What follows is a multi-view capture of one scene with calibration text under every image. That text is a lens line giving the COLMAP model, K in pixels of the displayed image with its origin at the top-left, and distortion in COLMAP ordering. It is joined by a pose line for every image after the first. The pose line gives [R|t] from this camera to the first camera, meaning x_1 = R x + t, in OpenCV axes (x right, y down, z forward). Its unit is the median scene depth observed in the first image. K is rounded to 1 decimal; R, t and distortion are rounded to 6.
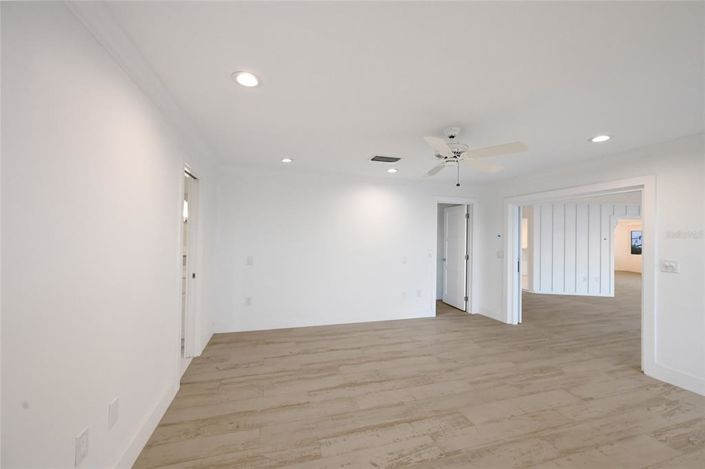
lens RADIAL K [[282.4, 0, 354.3], [0, 282.4, 236.8], [0, 0, 1]] dist [0.001112, 0.000143]
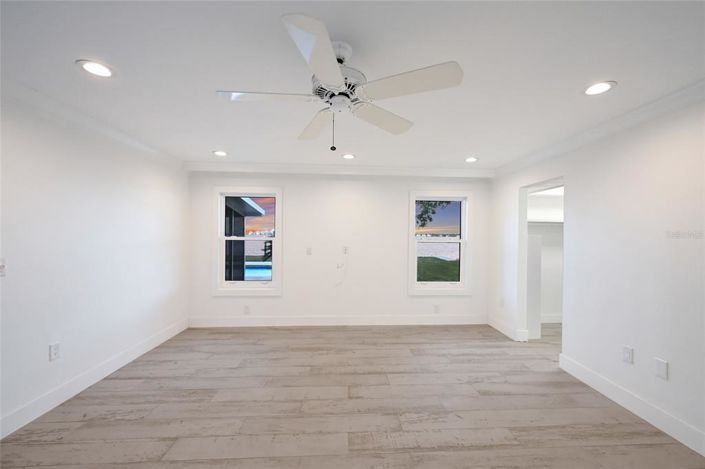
lens RADIAL K [[285.1, 0, 355.9], [0, 285.1, 229.7], [0, 0, 1]] dist [-0.000592, -0.000100]
pose [[-0.970460, -0.024293, 0.240035, 0.195111], [-0.026985, 0.999604, -0.007932, -0.002102], [-0.239748, -0.014175, -0.970732, 1.972581]]
